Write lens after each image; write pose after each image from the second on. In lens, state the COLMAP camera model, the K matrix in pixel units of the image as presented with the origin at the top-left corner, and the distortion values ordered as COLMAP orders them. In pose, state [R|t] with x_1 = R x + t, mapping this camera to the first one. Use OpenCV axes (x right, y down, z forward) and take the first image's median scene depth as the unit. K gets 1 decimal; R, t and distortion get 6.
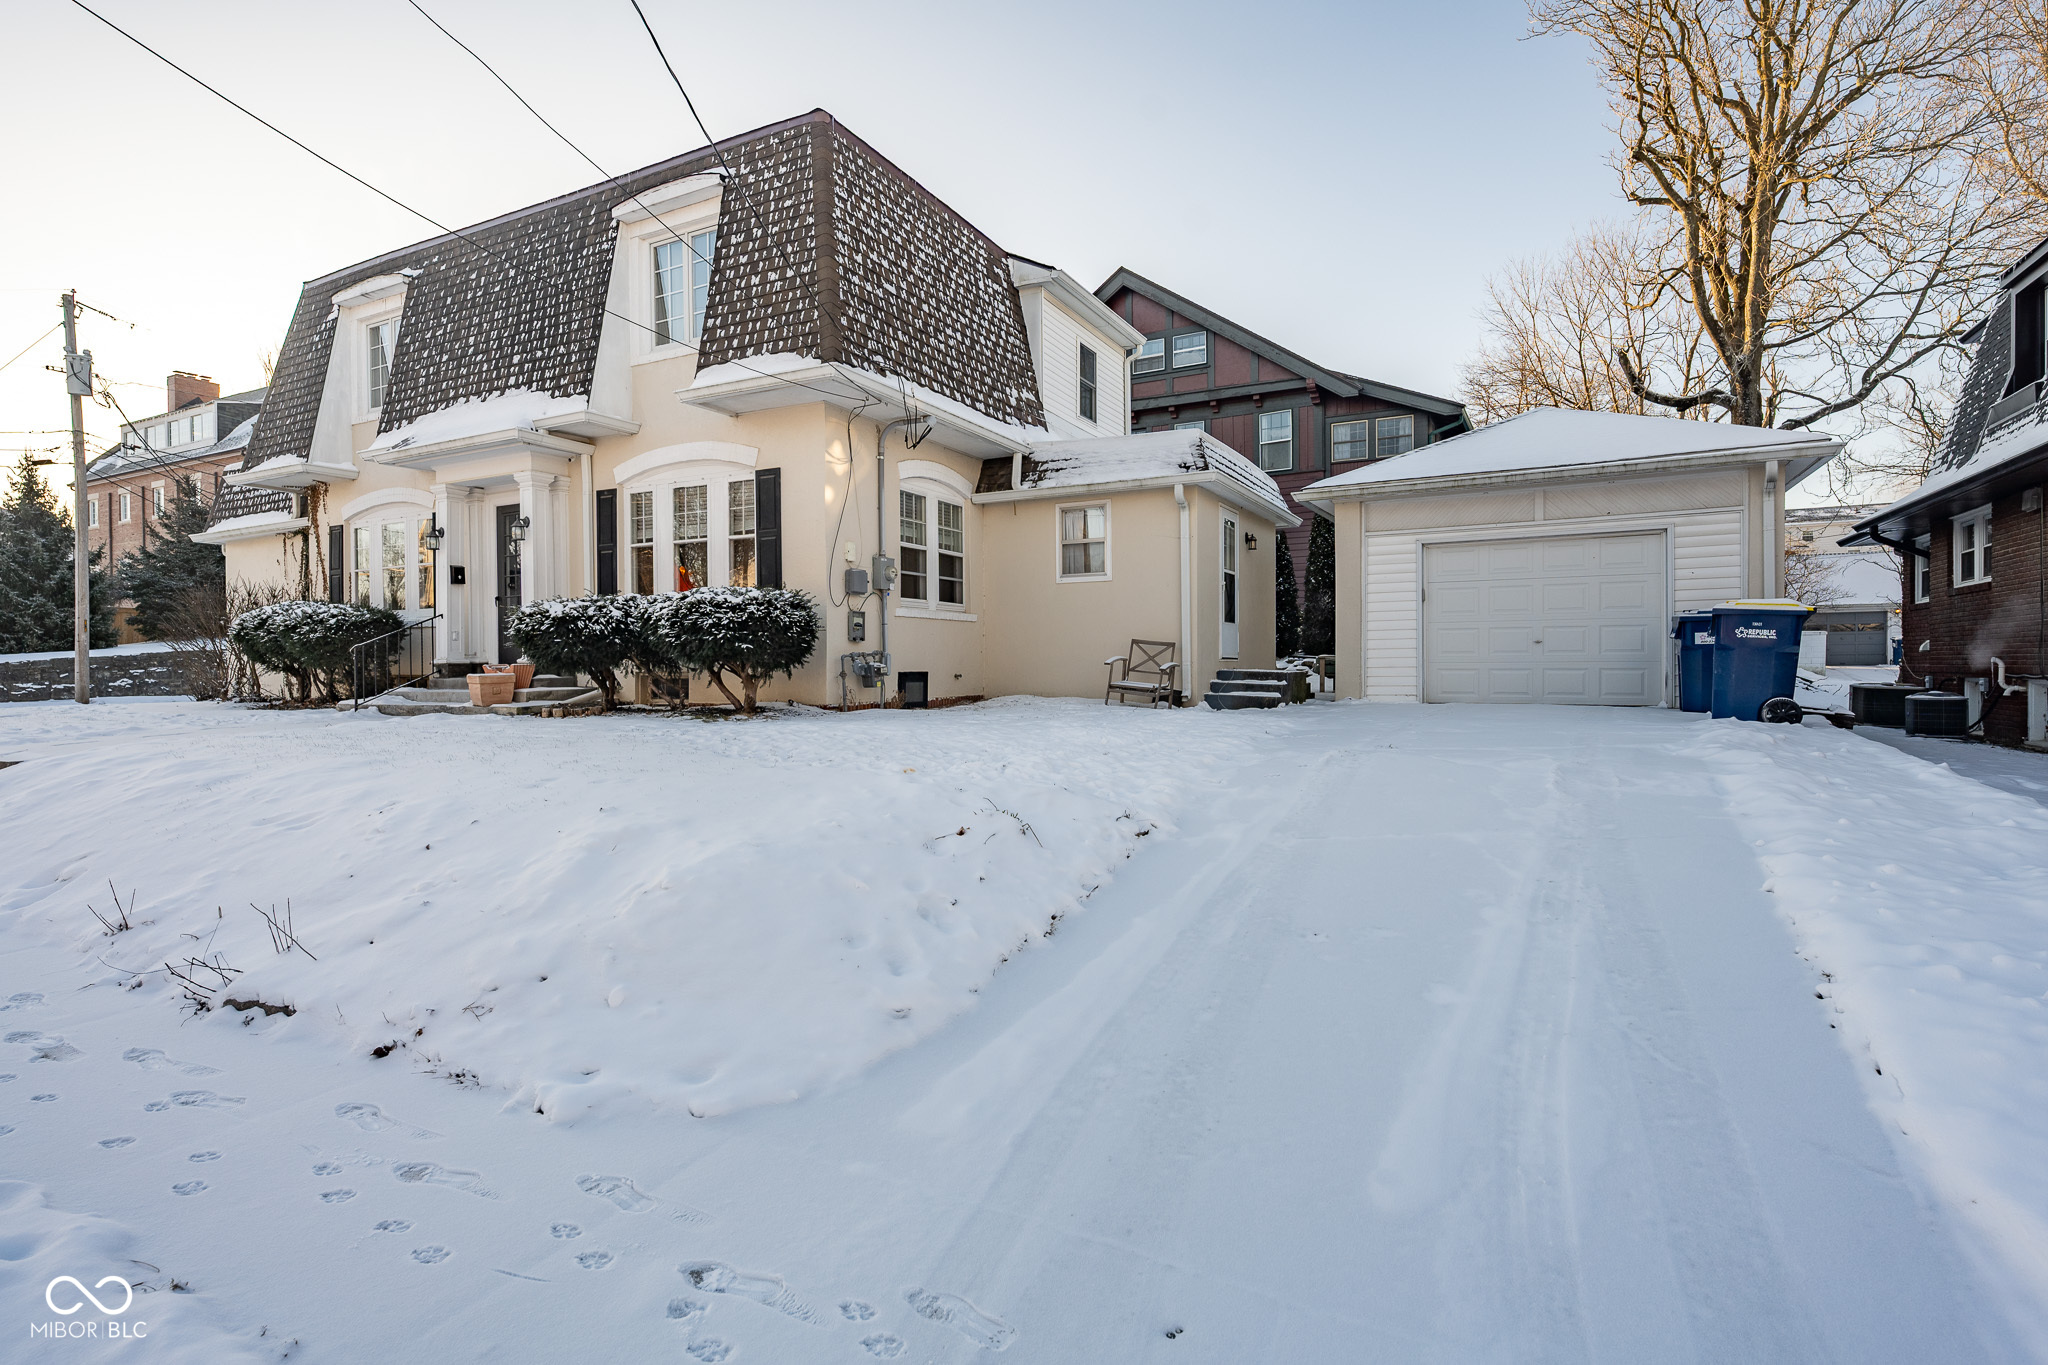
lens RADIAL K [[996.8, 0, 1026.2], [0, 996.8, 679.8], [0, 0, 1]] dist [-0.006115, -0.001162]
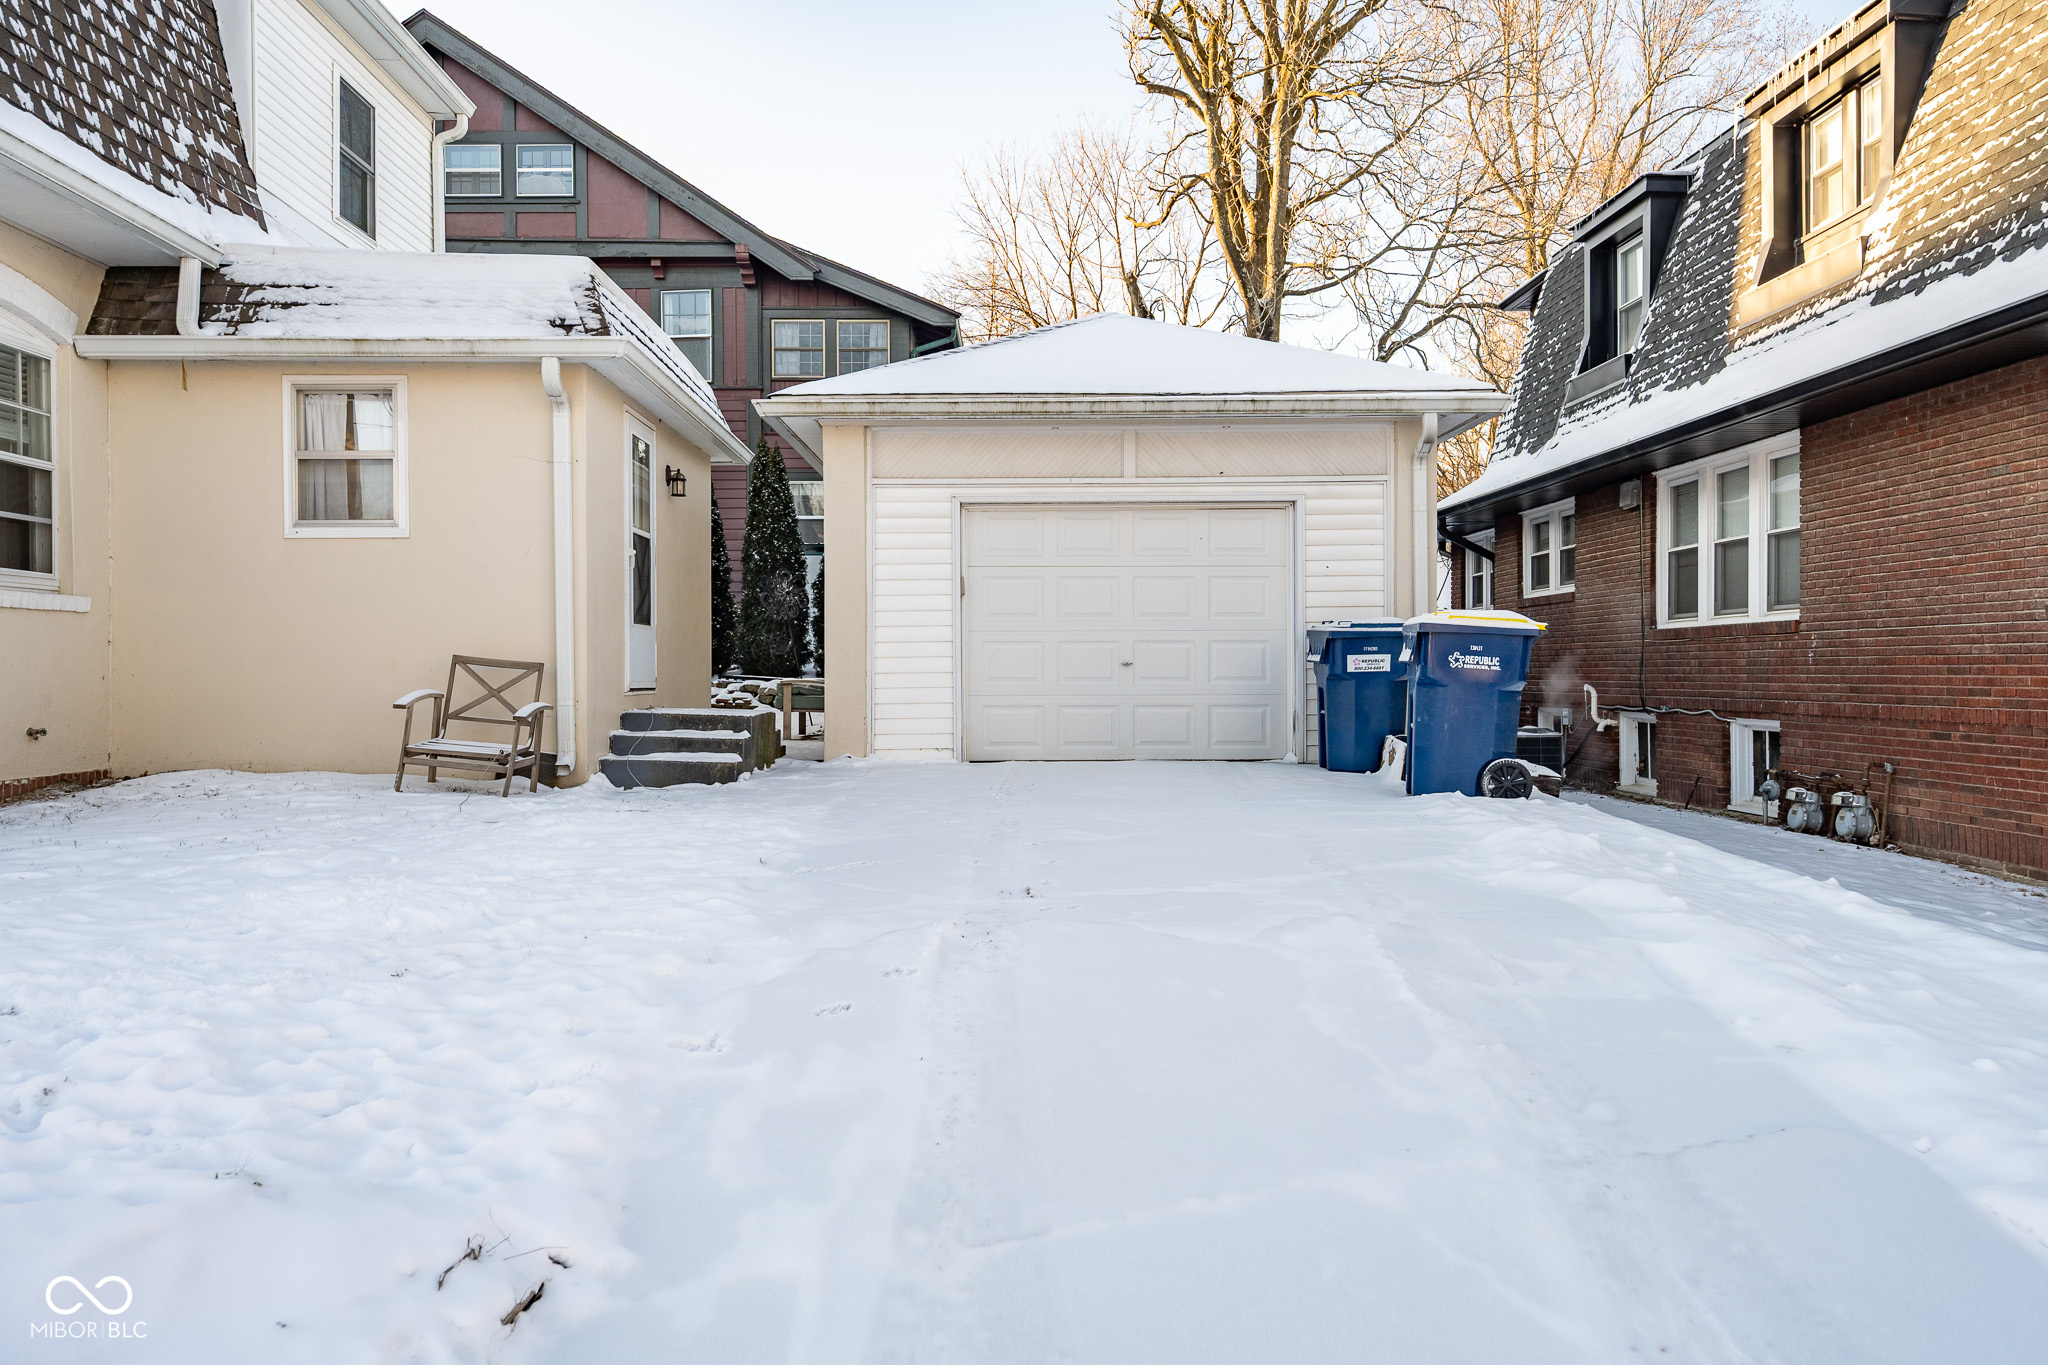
lens RADIAL K [[1370.4, 0, 1029.4], [0, 1370.4, 681.7], [0, 0, 1]] dist [-0.003784, 0.004613]
pose [[0.870922, -0.001581, 0.491419, 0.017794], [0.005567, 0.999962, -0.006650, -0.019339], [-0.491390, 0.008527, 0.870898, 0.231543]]
